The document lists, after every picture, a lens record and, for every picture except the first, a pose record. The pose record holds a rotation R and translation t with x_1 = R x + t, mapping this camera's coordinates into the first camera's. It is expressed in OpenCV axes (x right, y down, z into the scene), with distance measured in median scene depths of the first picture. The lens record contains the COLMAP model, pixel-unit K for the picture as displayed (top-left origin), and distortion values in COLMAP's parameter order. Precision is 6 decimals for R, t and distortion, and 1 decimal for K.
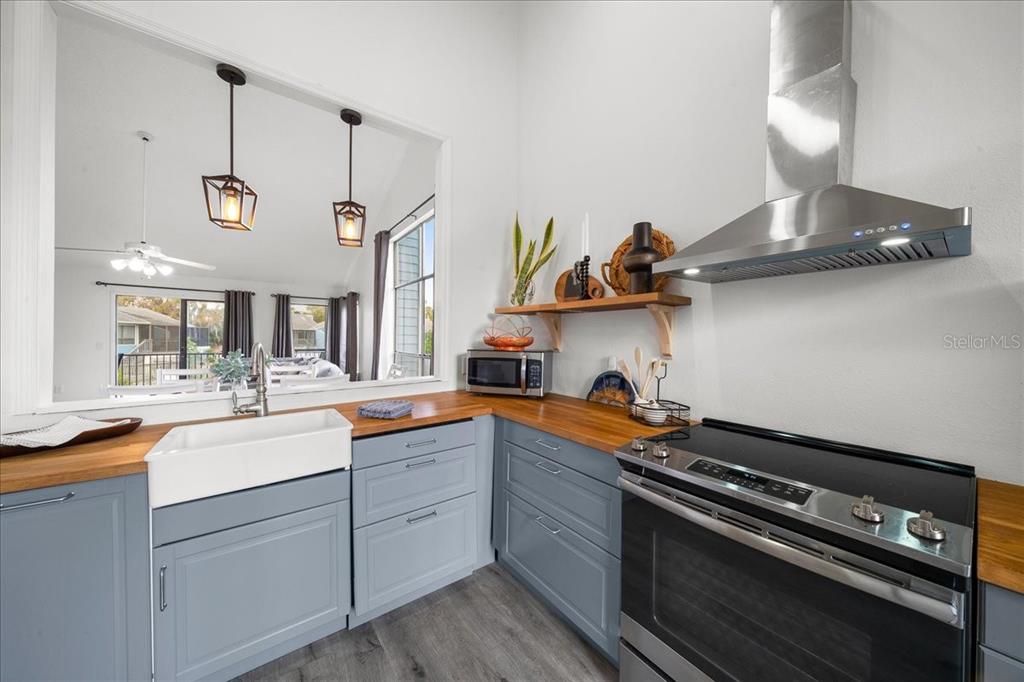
lens RADIAL K [[347.9, 0, 514.0], [0, 347.9, 338.5], [0, 0, 1]] dist [-0.001882, -0.000150]
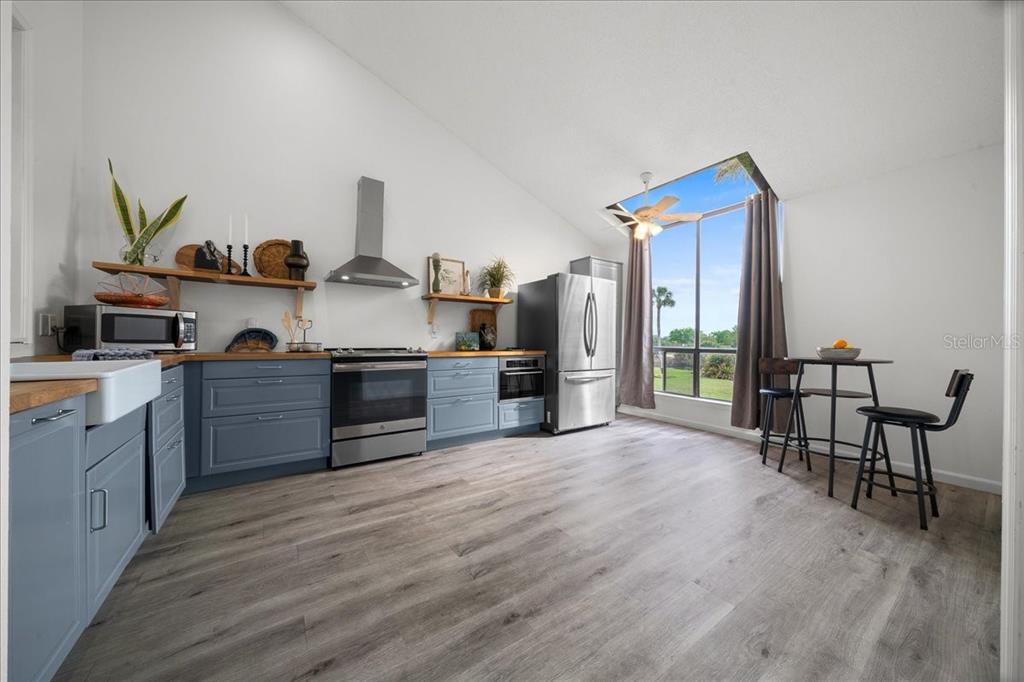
lens RADIAL K [[347.9, 0, 514.0], [0, 347.9, 338.5], [0, 0, 1]] dist [-0.001882, -0.000150]
pose [[0.039436, -0.006240, 0.999203, -1.132282], [-0.008237, 0.999944, 0.006569, 0.119587], [-0.999188, -0.008489, 0.039382, -0.136304]]
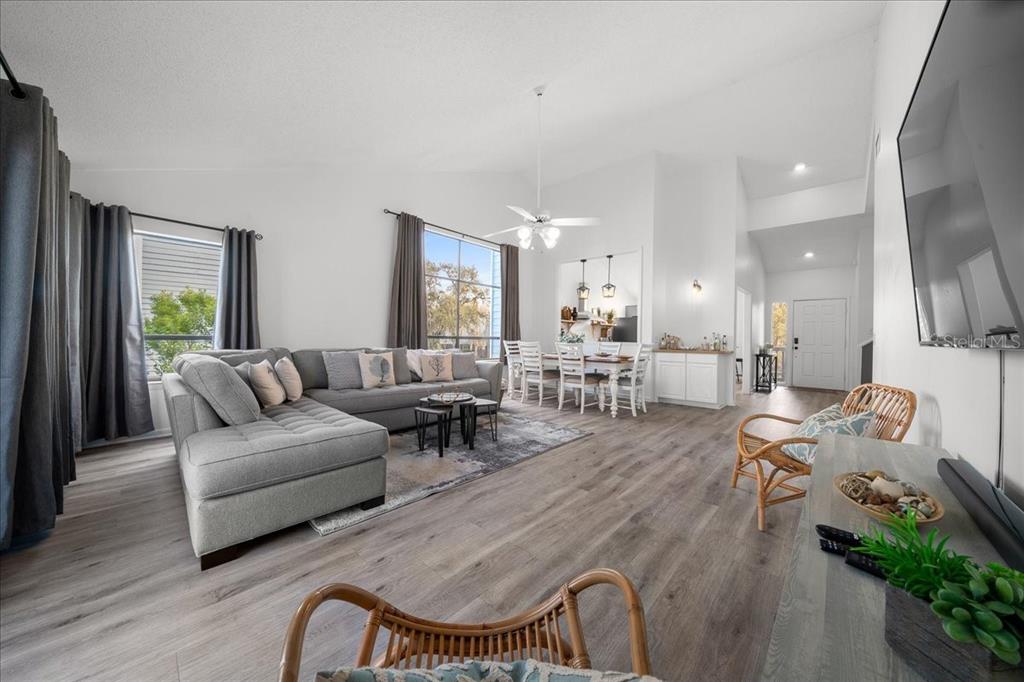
lens RADIAL K [[347.9, 0, 514.0], [0, 347.9, 338.5], [0, 0, 1]] dist [-0.001882, -0.000150]
pose [[-0.184588, -0.018726, 0.982638, -4.258269], [-0.016094, 0.999742, 0.016029, 0.069755], [-0.982684, -0.012856, -0.184841, 2.585664]]
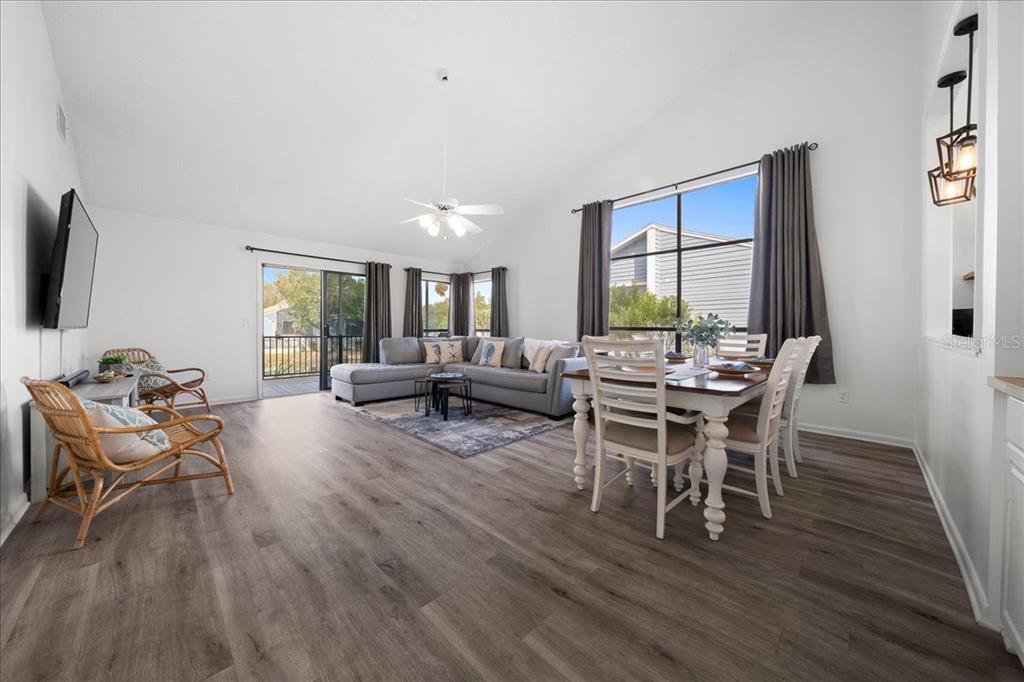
lens RADIAL K [[347.9, 0, 514.0], [0, 347.9, 338.5], [0, 0, 1]] dist [-0.001882, -0.000150]
pose [[0.987128, -0.015039, 0.159225, -2.286600], [0.009685, 0.999363, 0.034353, 0.094314], [-0.159640, -0.032368, 0.986645, 0.153114]]
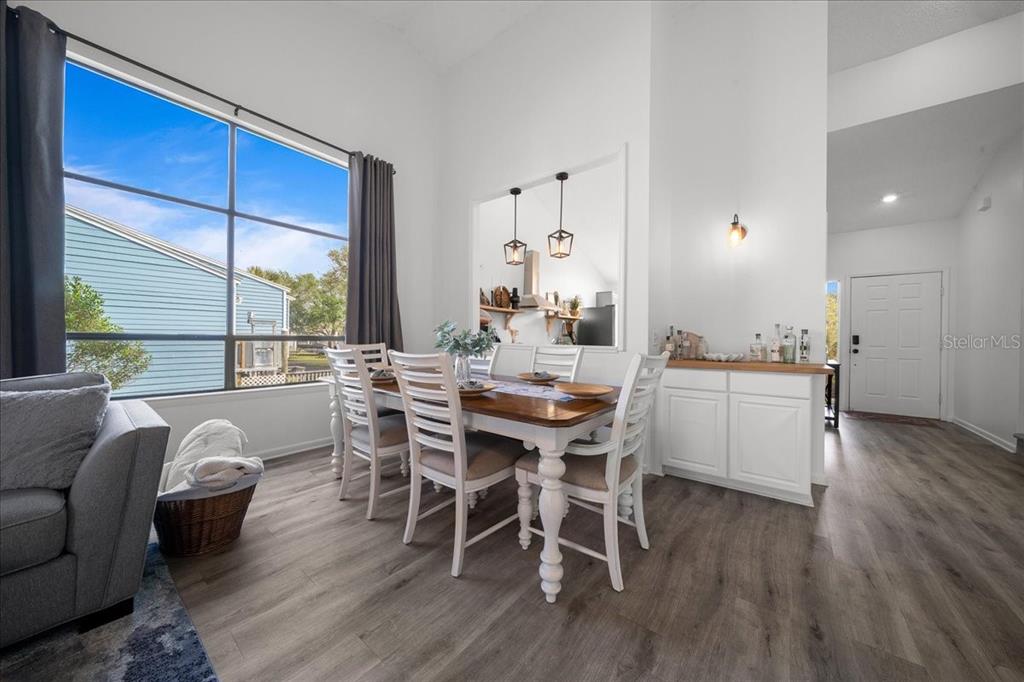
lens RADIAL K [[347.9, 0, 514.0], [0, 347.9, 338.5], [0, 0, 1]] dist [-0.001882, -0.000150]
pose [[-0.254160, -0.019612, 0.966963, -2.580553], [-0.011451, 0.999785, 0.017268, 0.084676], [-0.967094, -0.006683, -0.254330, 1.648158]]
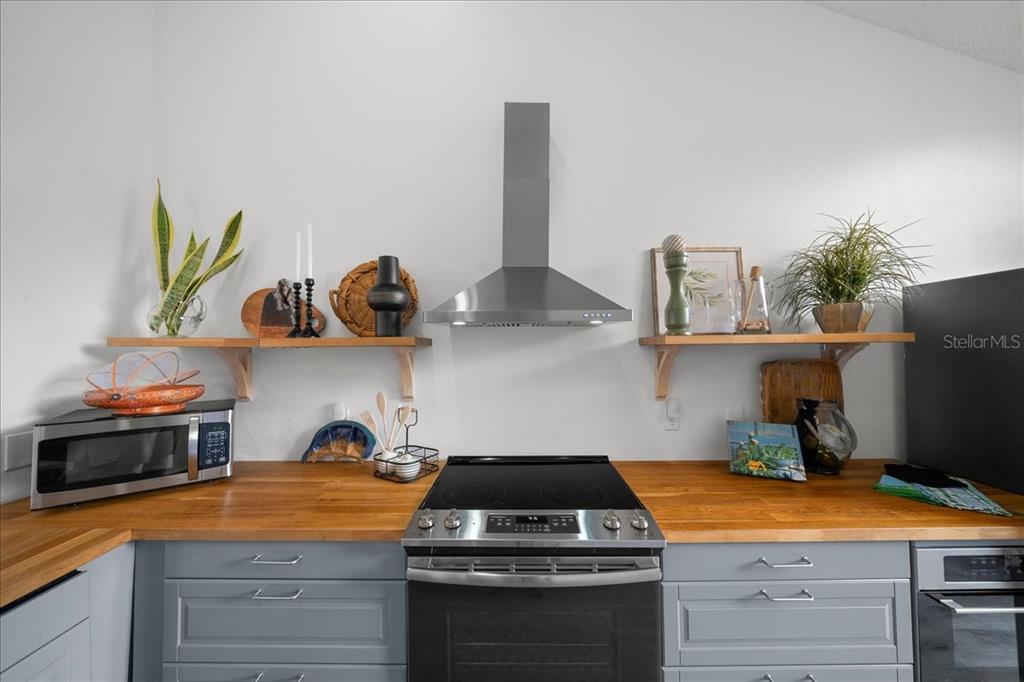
lens RADIAL K [[347.9, 0, 514.0], [0, 347.9, 338.5], [0, 0, 1]] dist [-0.001882, -0.000150]
pose [[0.606801, 0.001546, 0.794852, -0.128102], [0.015063, 0.999796, -0.013444, -0.086054], [-0.794711, 0.020131, 0.606654, 0.168228]]
